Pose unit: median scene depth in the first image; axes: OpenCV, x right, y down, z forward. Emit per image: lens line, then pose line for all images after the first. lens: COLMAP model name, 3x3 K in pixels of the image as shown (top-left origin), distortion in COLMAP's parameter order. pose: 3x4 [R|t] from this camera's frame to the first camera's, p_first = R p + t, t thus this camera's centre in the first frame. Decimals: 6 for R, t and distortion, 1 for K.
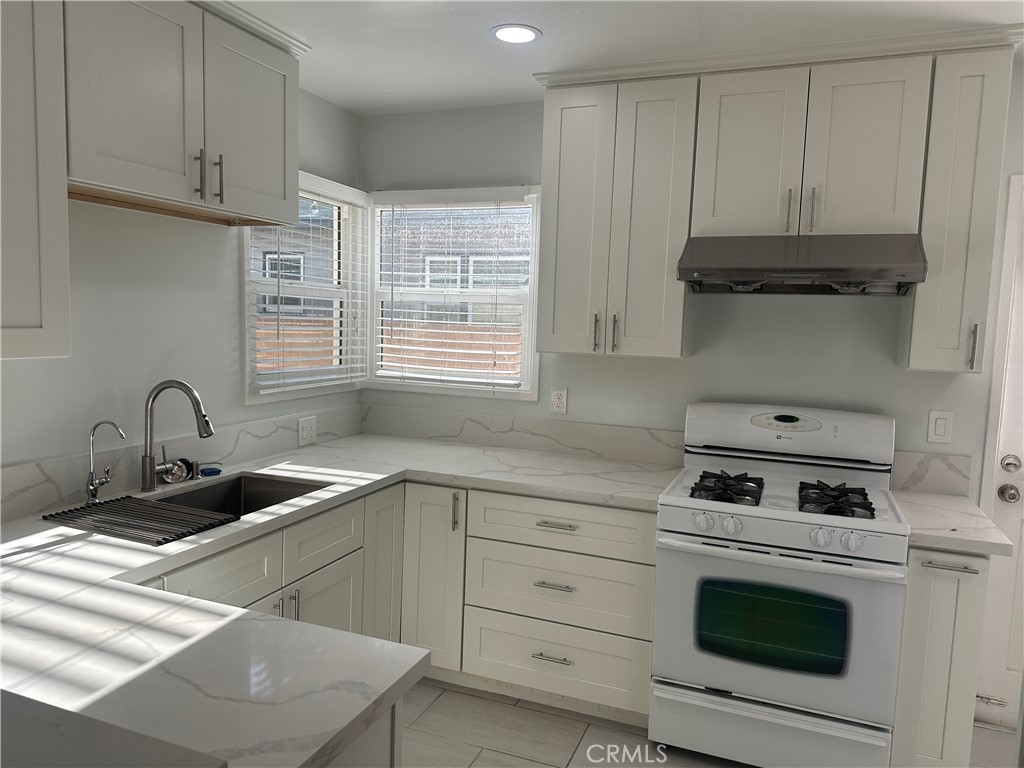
lens RADIAL K [[716.8, 0, 514.0], [0, 716.8, 380.0], [0, 0, 1]] dist [0.060002, -0.082807]
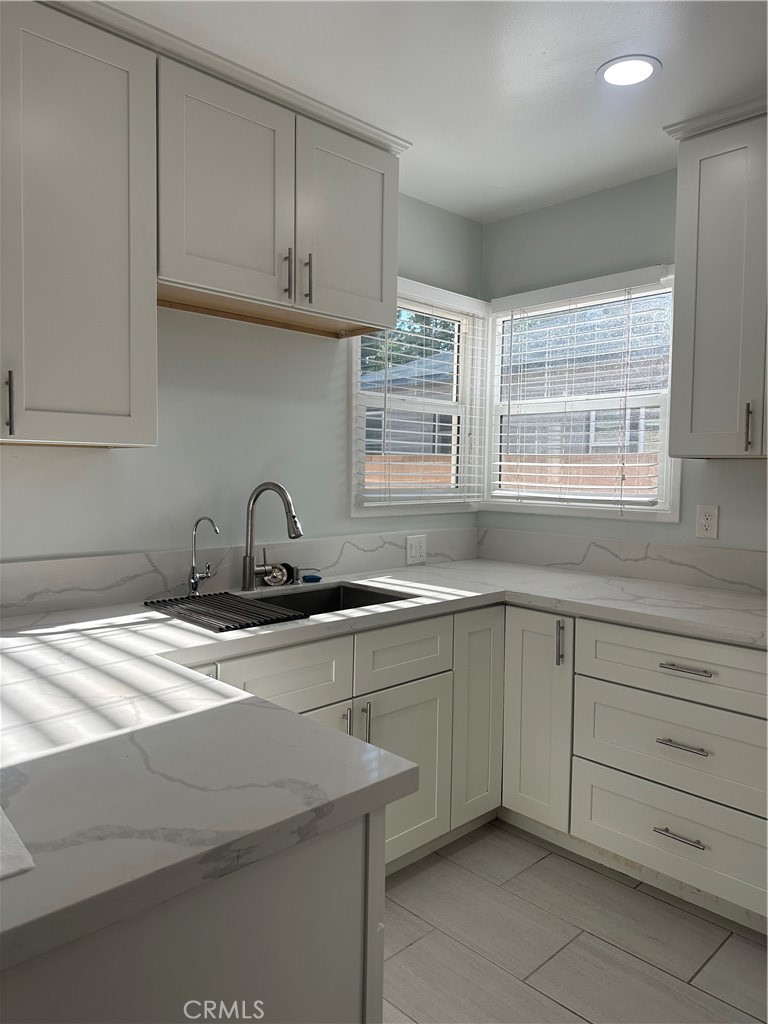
lens RADIAL K [[716.8, 0, 385.5], [0, 716.8, 503.2], [0, 0, 1]] dist [0.060002, -0.082807]
pose [[0.910204, 0.001524, -0.414158, 0.088042], [-0.021699, 0.998795, -0.044013, 0.063299], [0.413592, 0.049047, 0.909140, 0.131523]]
